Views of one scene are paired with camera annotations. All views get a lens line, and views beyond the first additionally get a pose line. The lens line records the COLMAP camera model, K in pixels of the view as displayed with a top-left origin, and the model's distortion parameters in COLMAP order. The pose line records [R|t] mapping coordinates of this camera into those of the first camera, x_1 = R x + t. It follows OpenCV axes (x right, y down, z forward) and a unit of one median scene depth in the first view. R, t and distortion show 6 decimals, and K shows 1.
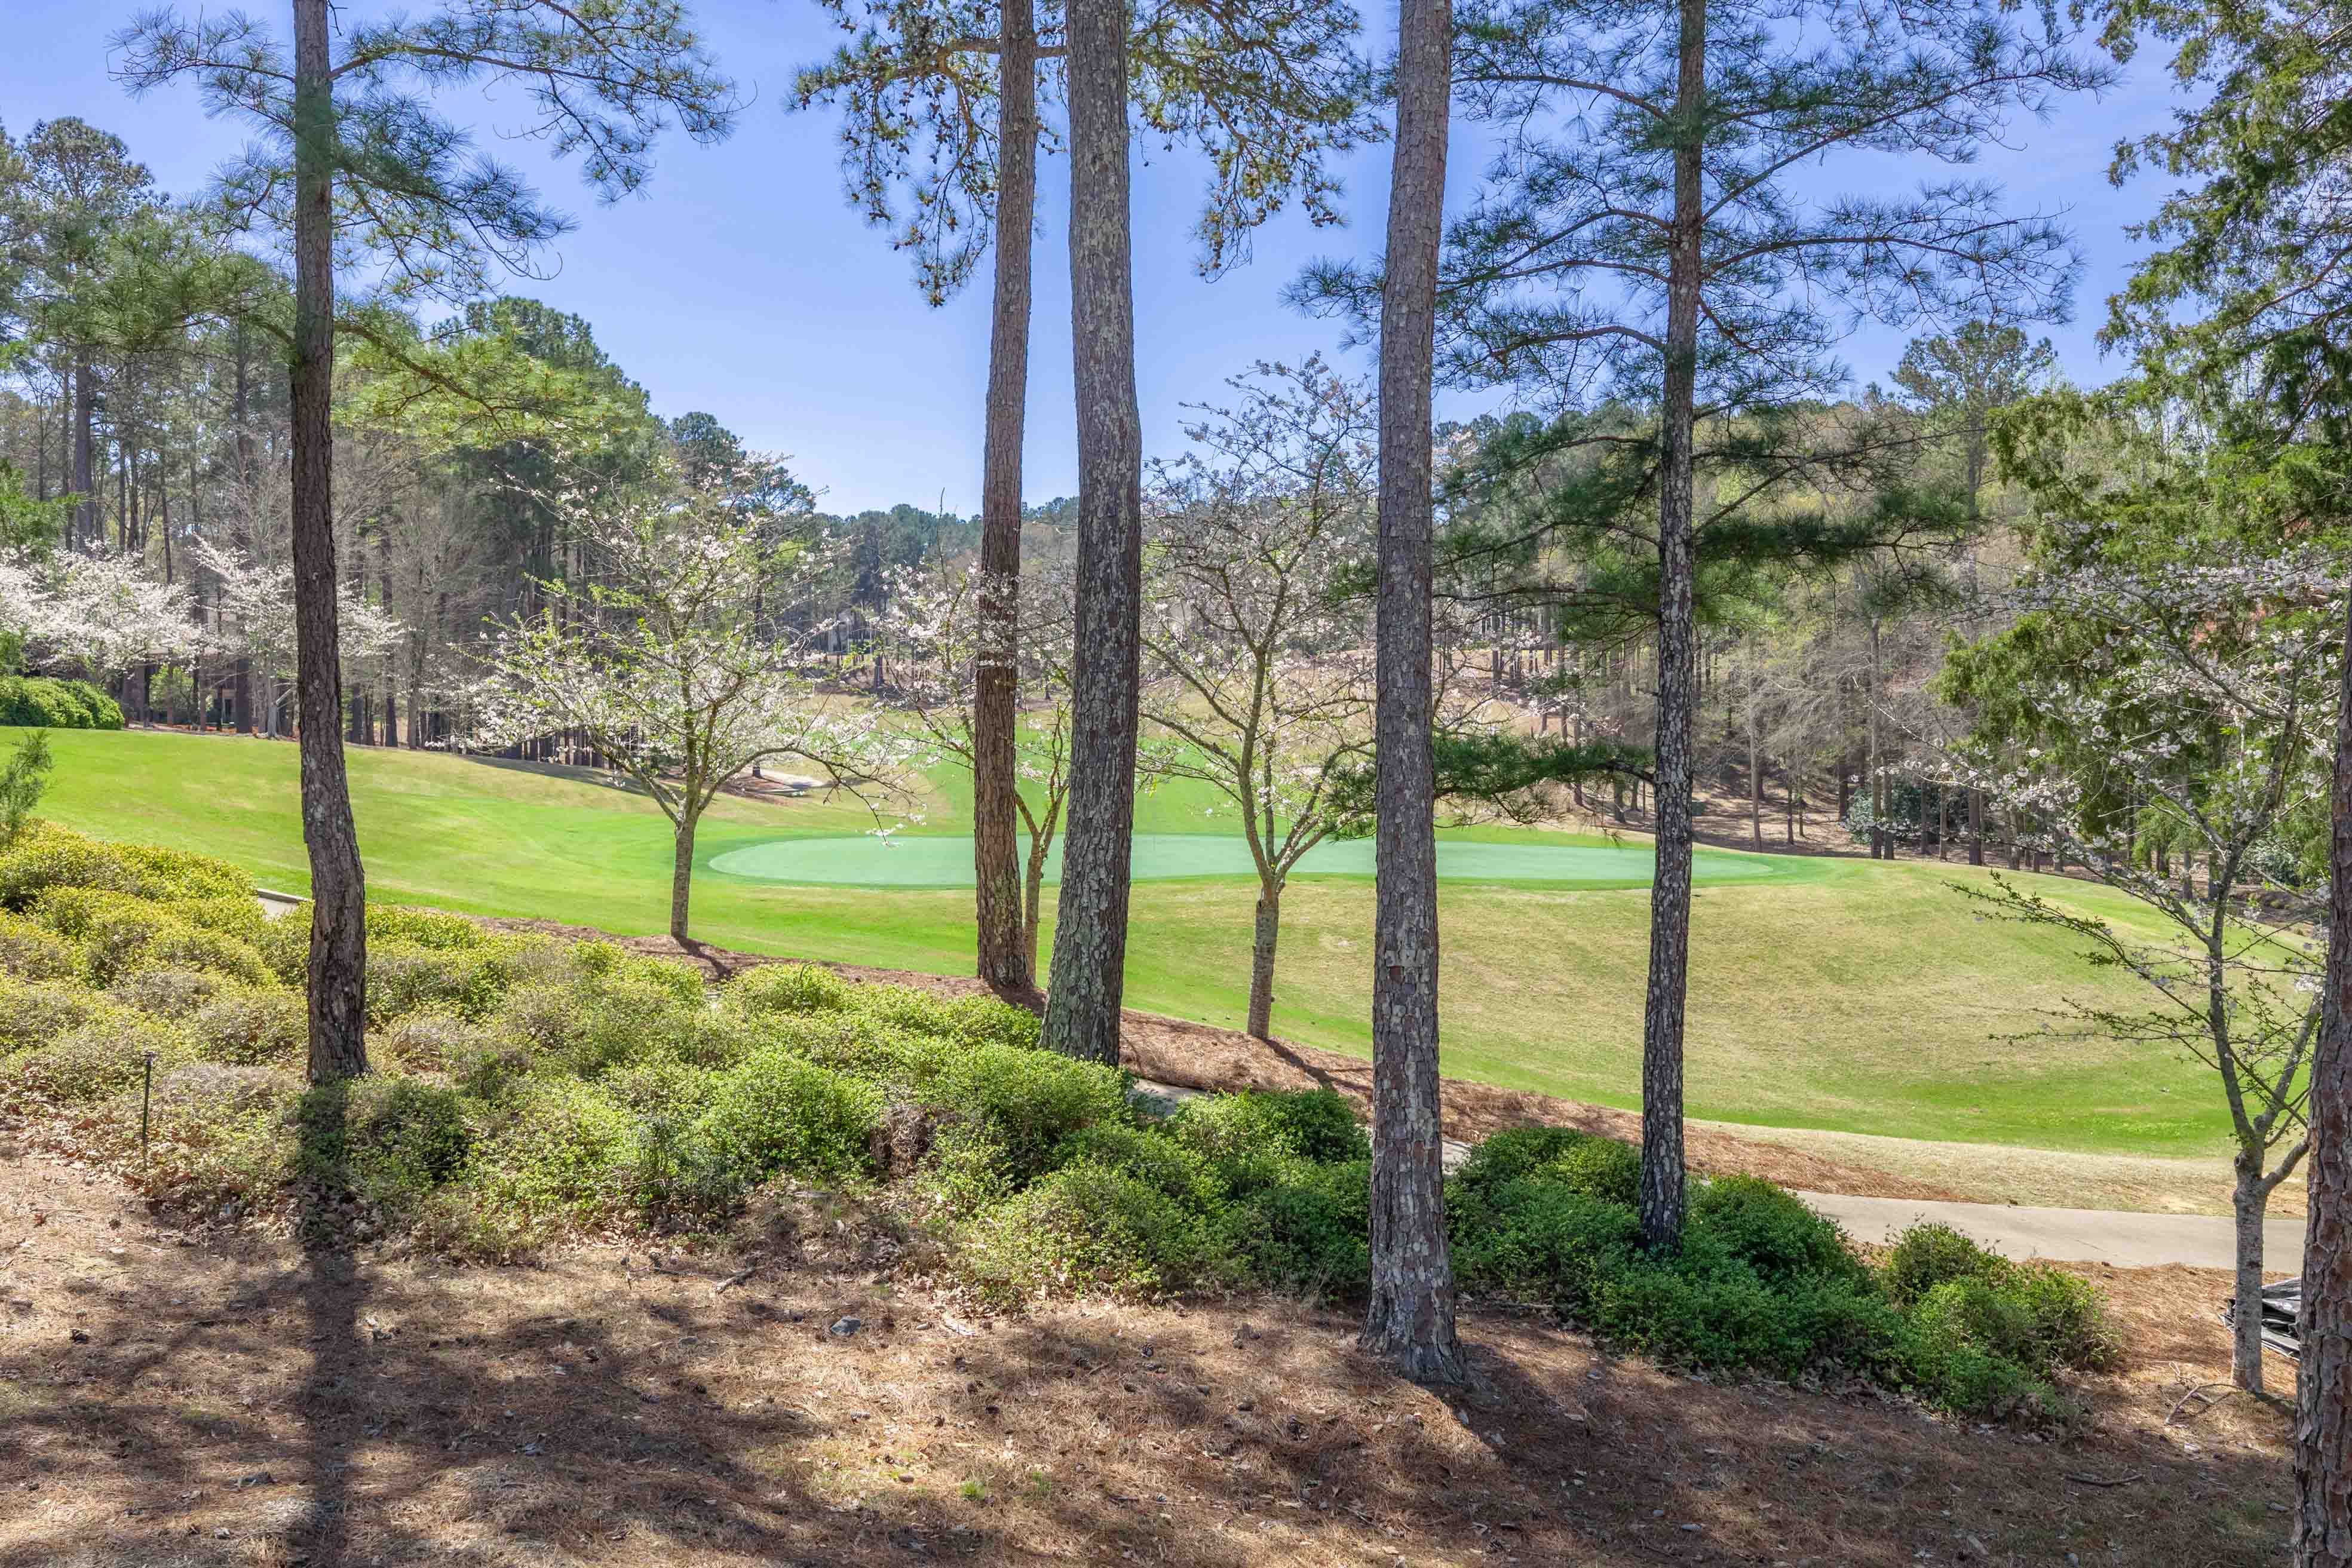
lens RADIAL K [[1935.3, 0, 1170.1], [0, 1935.3, 783.6], [0, 0, 1]] dist [0.014561, -0.026474]
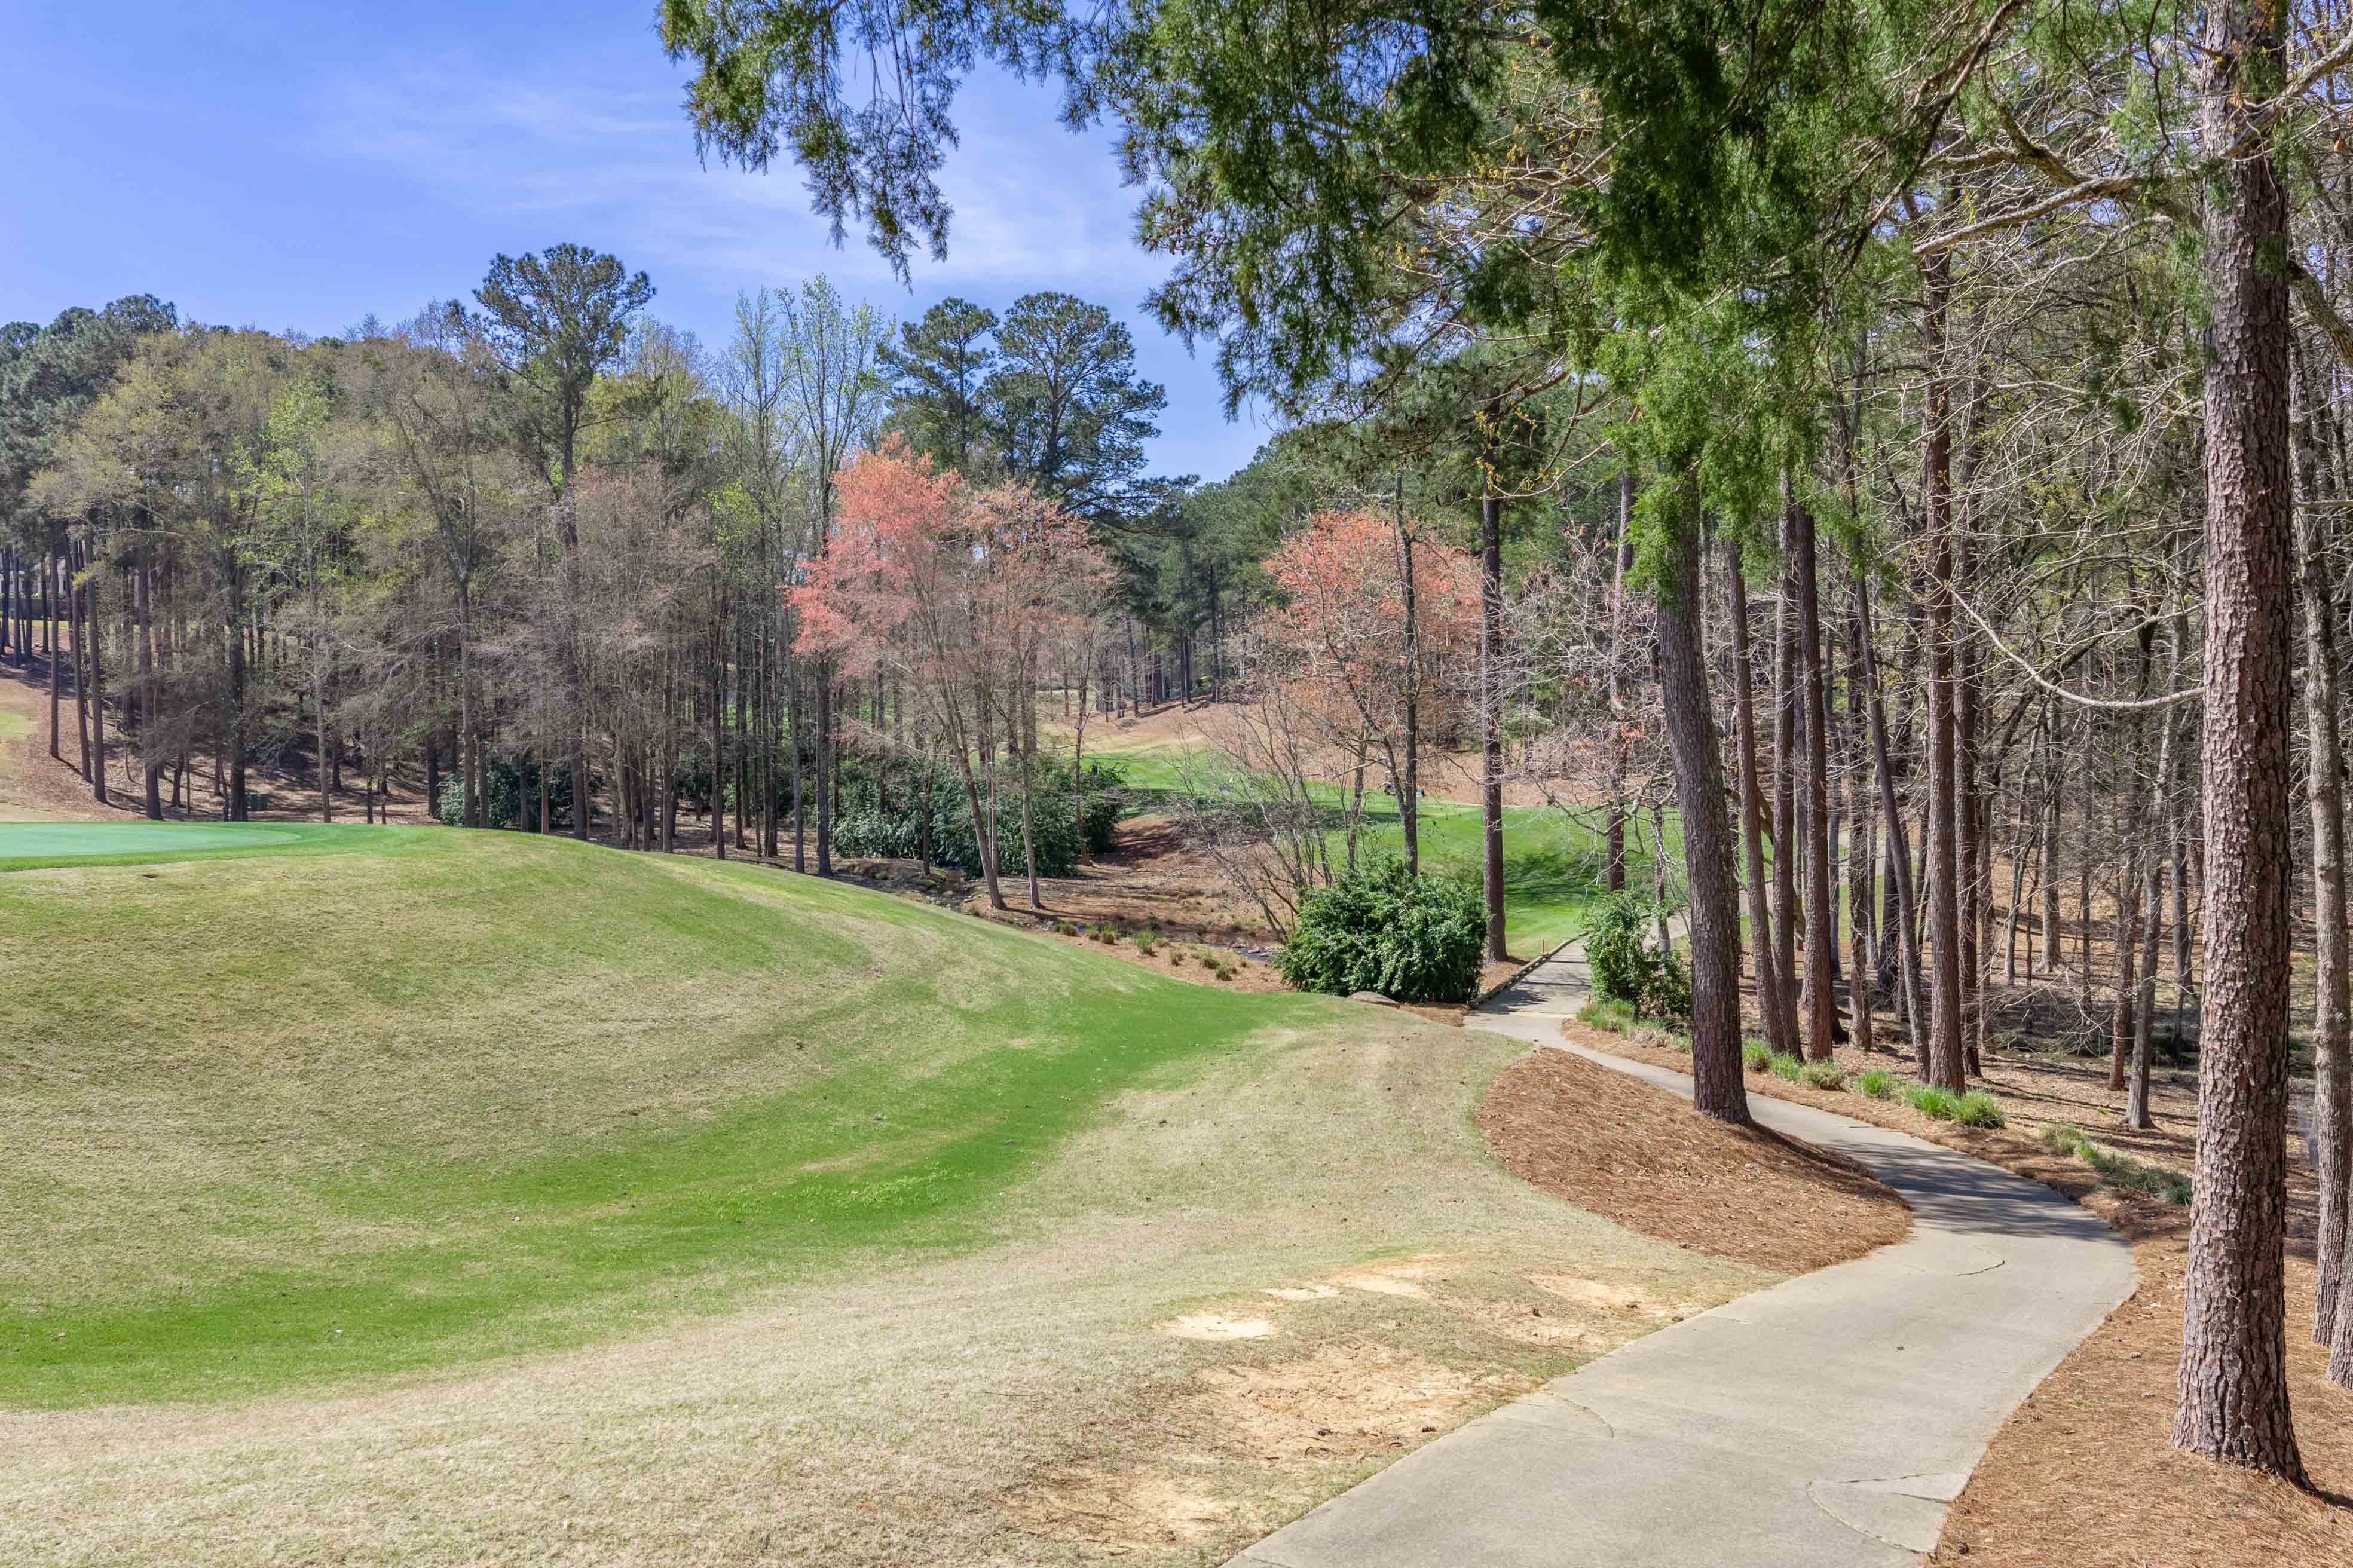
lens RADIAL K [[1936.1, 0, 1171.9], [0, 1936.1, 782.1], [0, 0, 1]] dist [0.014561, -0.026474]
pose [[0.767915, -0.014870, 0.640380, 0.050565], [0.017780, 0.999840, 0.001896, 0.012931], [-0.640305, 0.009930, 0.768056, 0.131748]]
